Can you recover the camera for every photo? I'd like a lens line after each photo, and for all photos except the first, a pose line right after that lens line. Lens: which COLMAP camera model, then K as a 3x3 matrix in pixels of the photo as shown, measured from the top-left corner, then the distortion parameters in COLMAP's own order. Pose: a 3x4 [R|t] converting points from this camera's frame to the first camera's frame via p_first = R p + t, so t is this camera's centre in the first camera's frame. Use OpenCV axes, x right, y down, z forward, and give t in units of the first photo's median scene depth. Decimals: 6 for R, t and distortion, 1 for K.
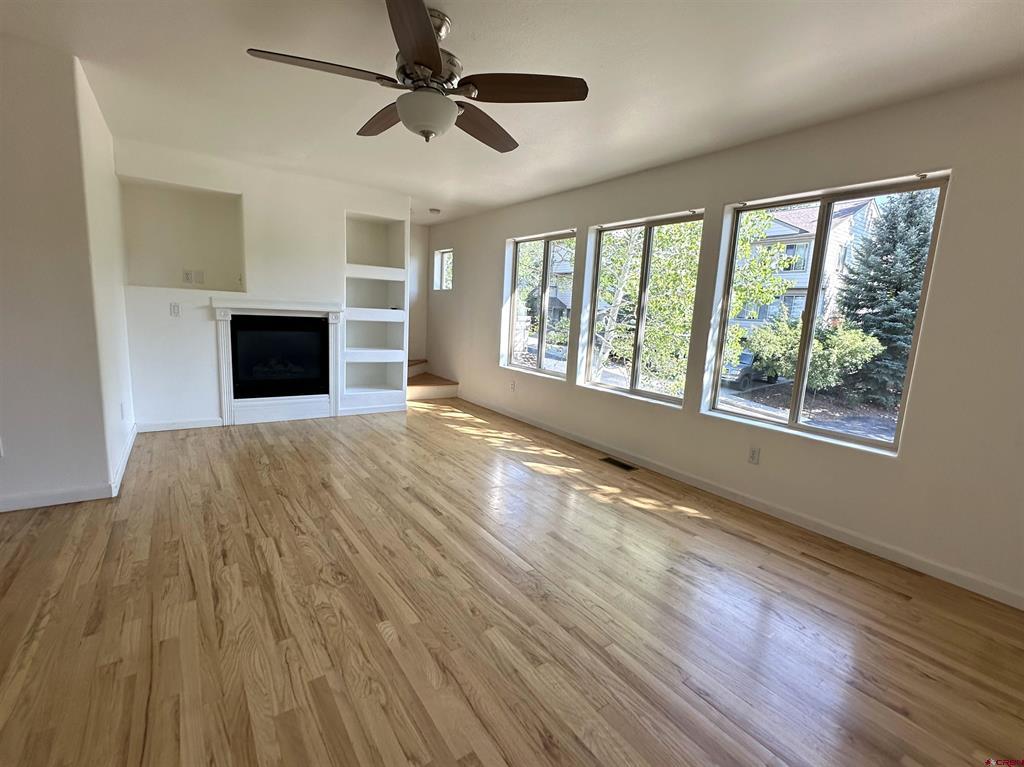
lens RADIAL K [[460.8, 0, 511.4], [0, 460.8, 382.2], [0, 0, 1]] dist [0.001899, 0.000248]
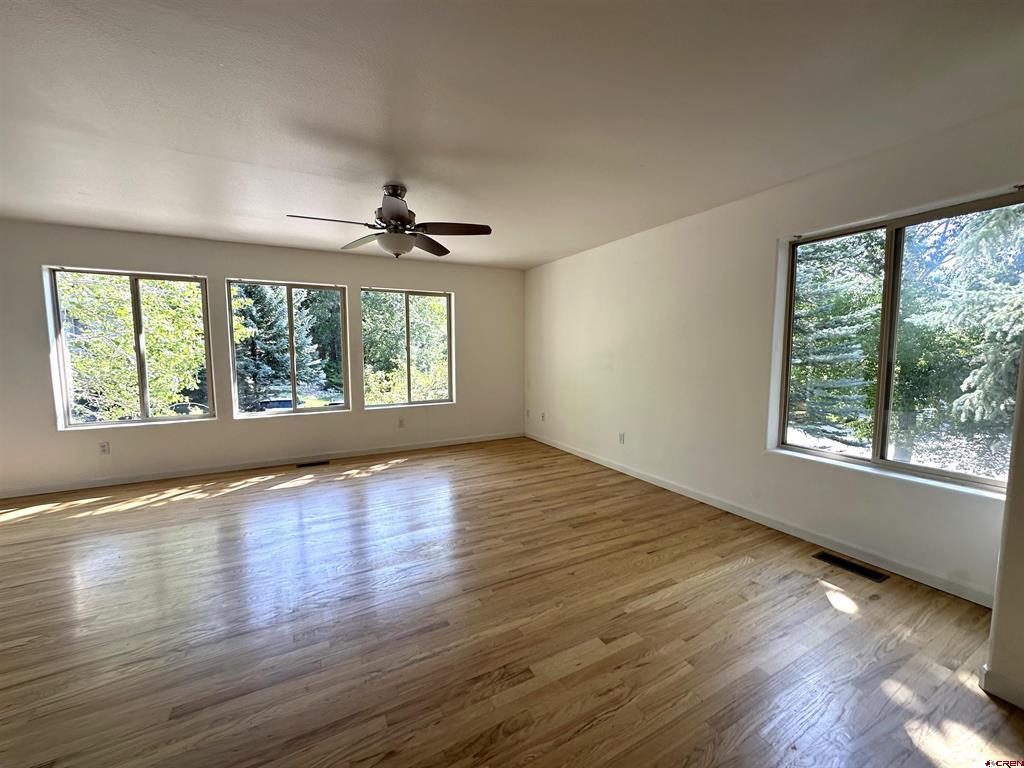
lens RADIAL K [[409.9, 0, 513.0], [0, 409.9, 382.2], [0, 0, 1]] dist [-0.002733, 0.000306]
pose [[0.122208, -0.136145, 0.983122, -0.798106], [0.165224, 0.979516, 0.115107, -0.091901], [-0.978655, 0.148368, 0.142199, 0.226049]]
